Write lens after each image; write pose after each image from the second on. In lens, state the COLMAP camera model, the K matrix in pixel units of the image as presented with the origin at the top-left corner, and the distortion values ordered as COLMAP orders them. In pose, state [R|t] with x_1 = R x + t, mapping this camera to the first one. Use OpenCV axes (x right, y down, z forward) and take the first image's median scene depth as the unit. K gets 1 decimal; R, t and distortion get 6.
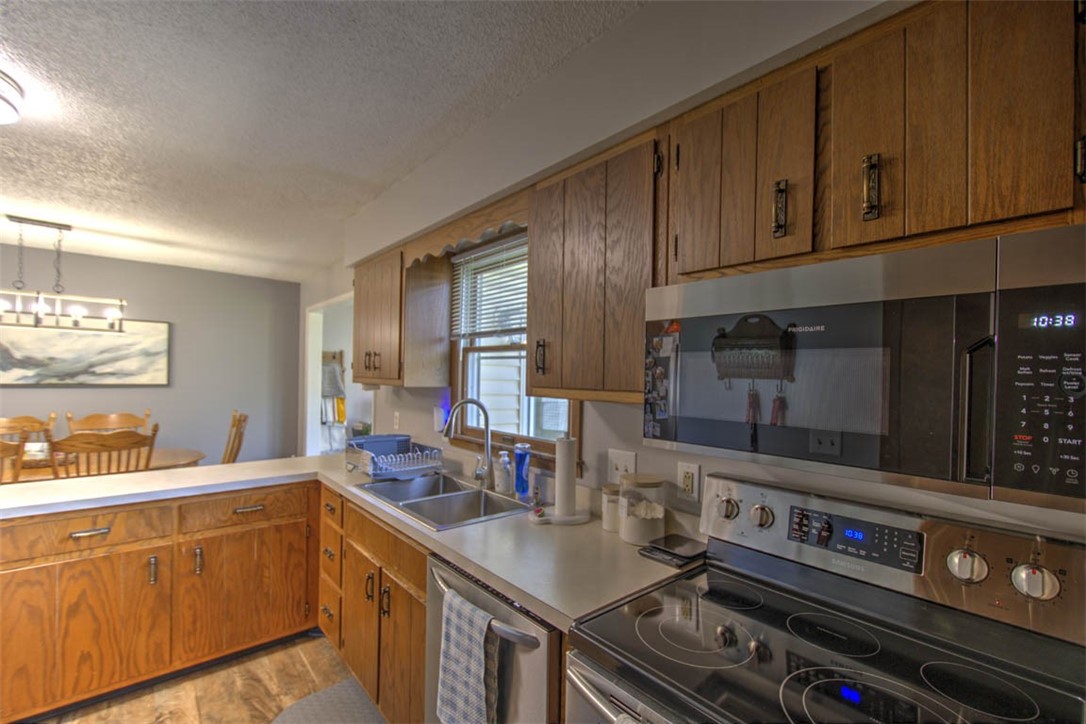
lens RADIAL K [[468.9, 0, 546.5], [0, 468.9, 371.2], [0, 0, 1]] dist [0.001364, -0.003235]
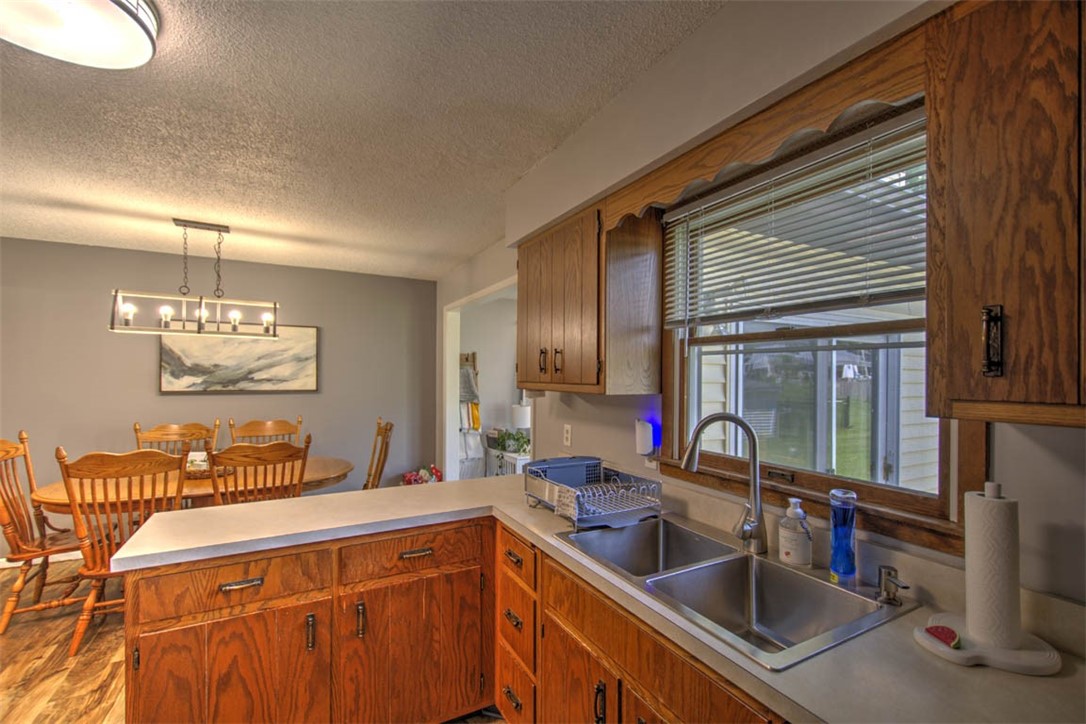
lens RADIAL K [[468.9, 0, 541.8], [0, 468.9, 368.0], [0, 0, 1]] dist [0.001364, -0.003235]
pose [[0.975155, -0.016601, -0.220902, -0.238761], [0.014729, 0.999840, -0.010122, -0.002303], [0.221035, 0.006617, 0.975243, 0.268197]]
